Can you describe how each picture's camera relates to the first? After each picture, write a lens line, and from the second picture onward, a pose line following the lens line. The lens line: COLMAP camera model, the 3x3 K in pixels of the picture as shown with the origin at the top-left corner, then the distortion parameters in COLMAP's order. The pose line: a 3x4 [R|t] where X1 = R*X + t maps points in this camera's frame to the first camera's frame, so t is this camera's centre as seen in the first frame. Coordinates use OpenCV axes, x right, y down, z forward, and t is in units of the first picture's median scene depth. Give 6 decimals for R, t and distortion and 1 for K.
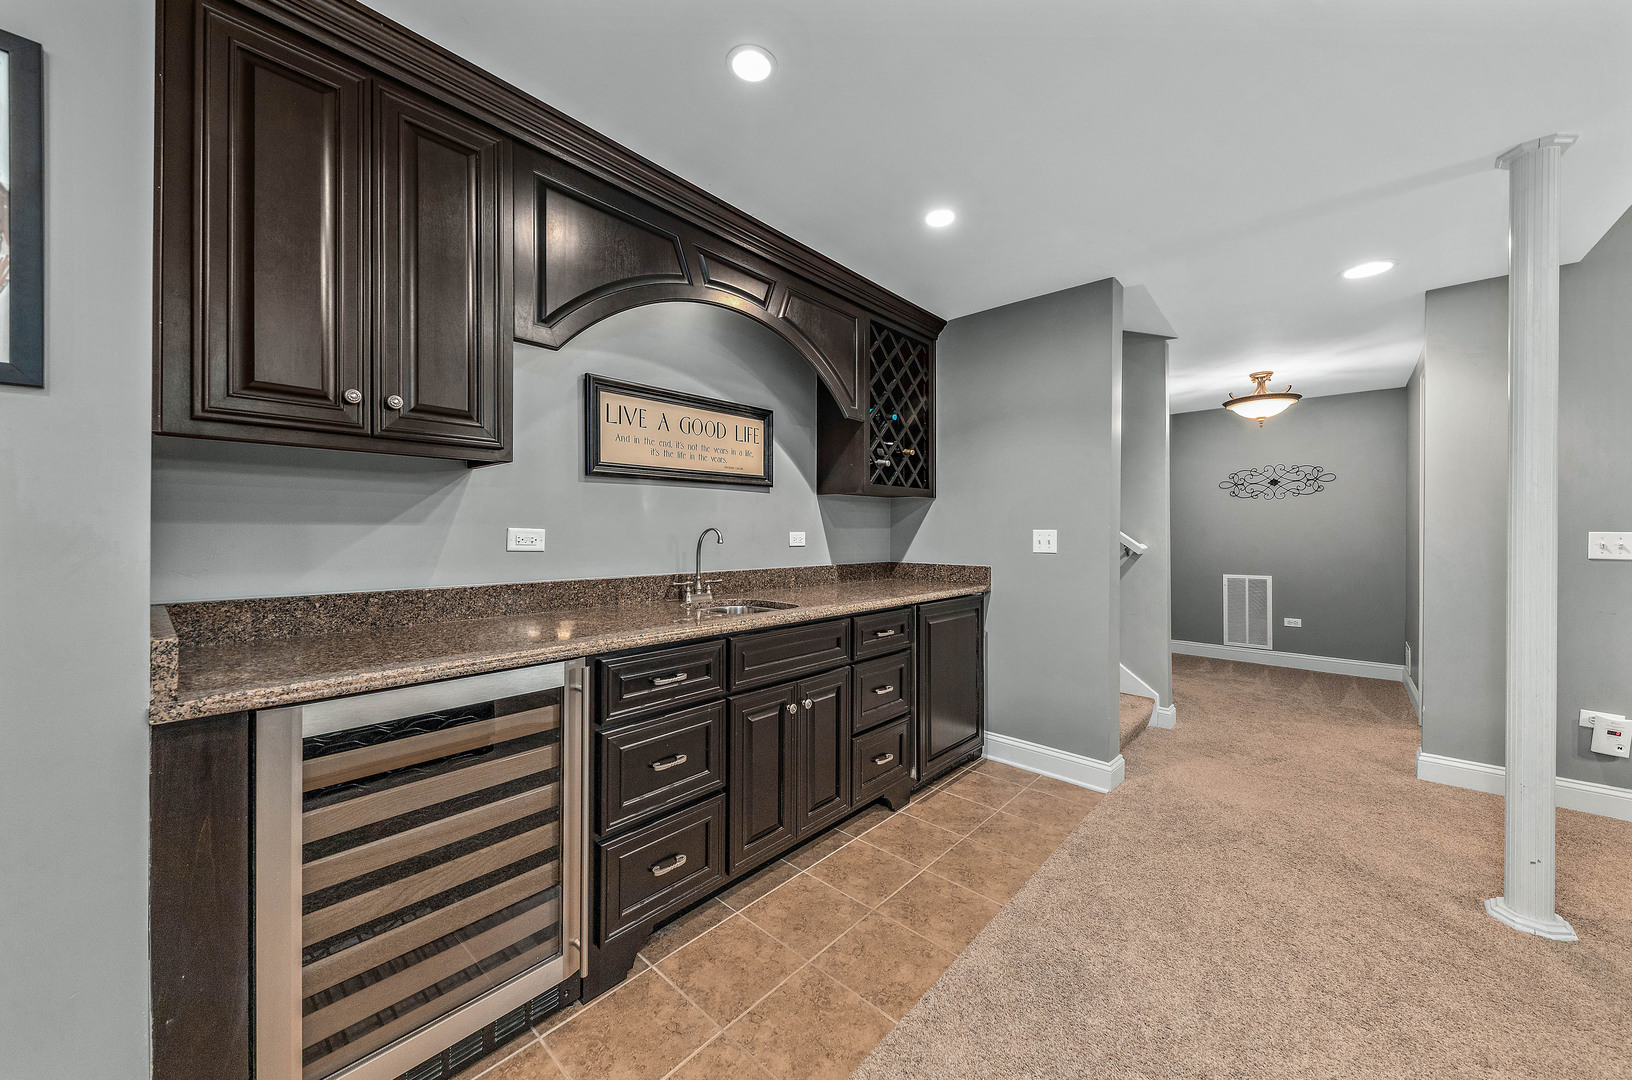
lens RADIAL K [[569.7, 0, 812.1], [0, 569.7, 537.6], [0, 0, 1]] dist [0.003130, 0.000230]
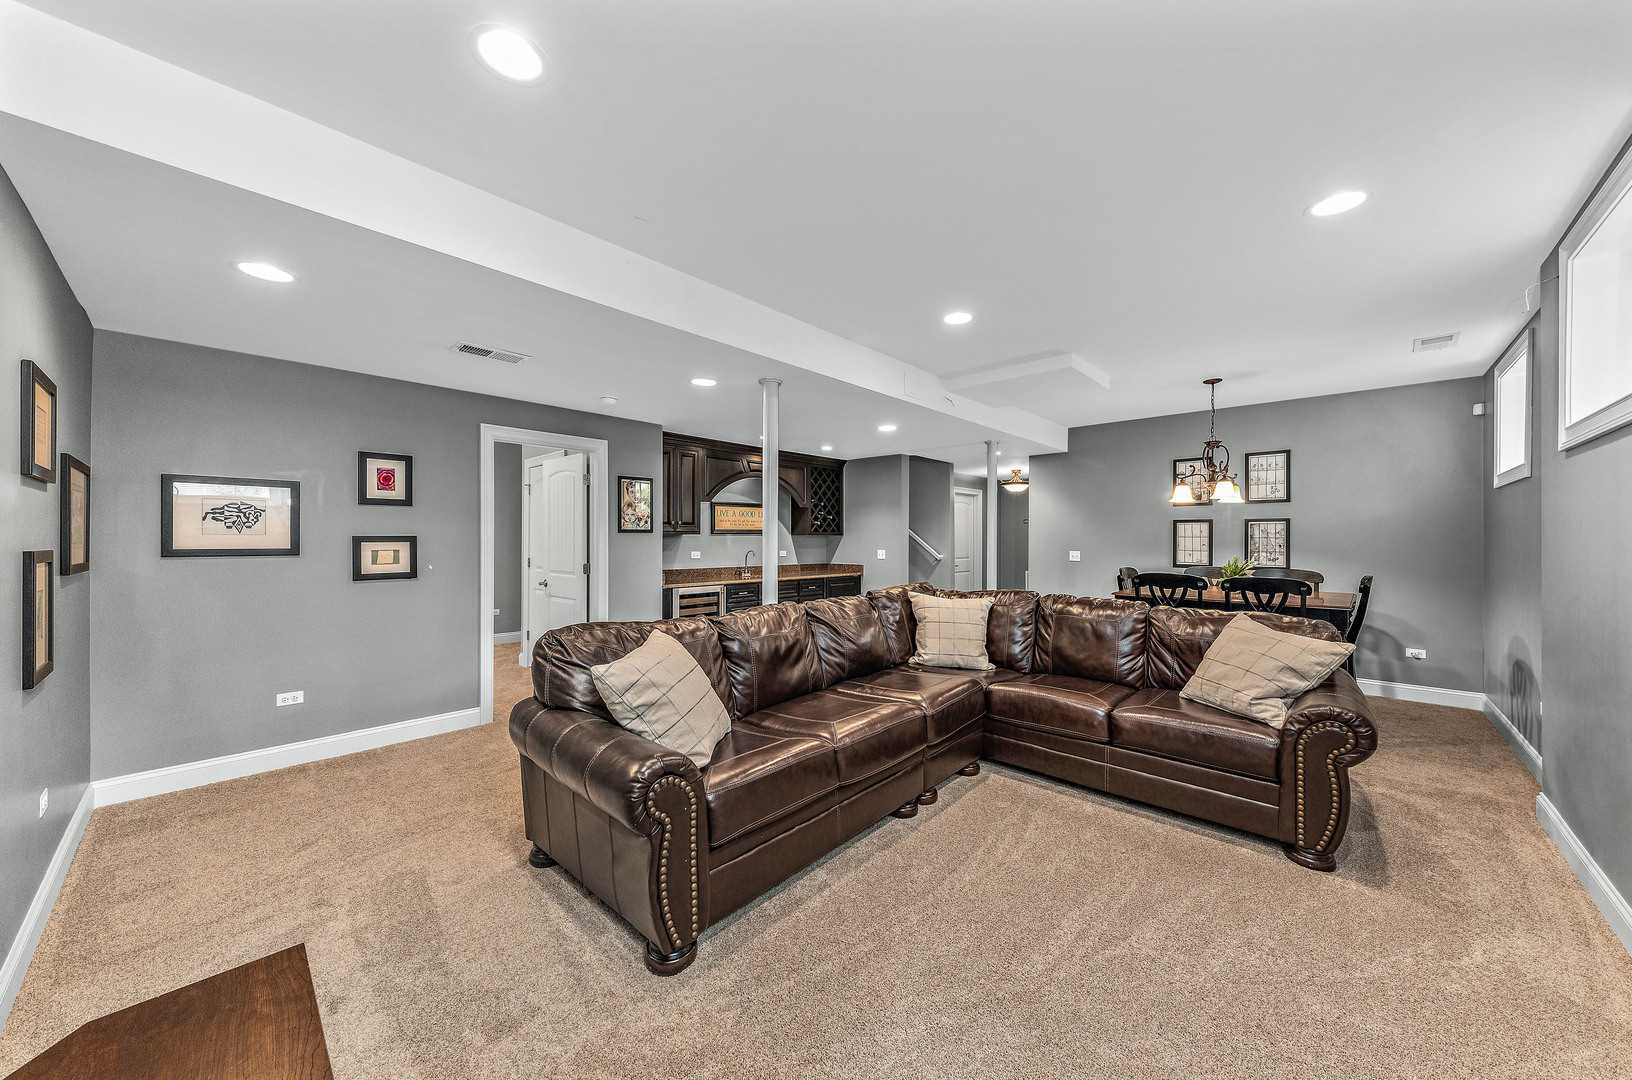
lens RADIAL K [[569.7, 0, 819.8], [0, 569.7, 541.5], [0, 0, 1]] dist [0.003130, 0.000230]
pose [[0.999998, 0.000171, -0.001893, 0.136706], [-0.000177, 0.999995, -0.003116, -0.041515], [0.001893, 0.003116, 0.999993, -1.444731]]
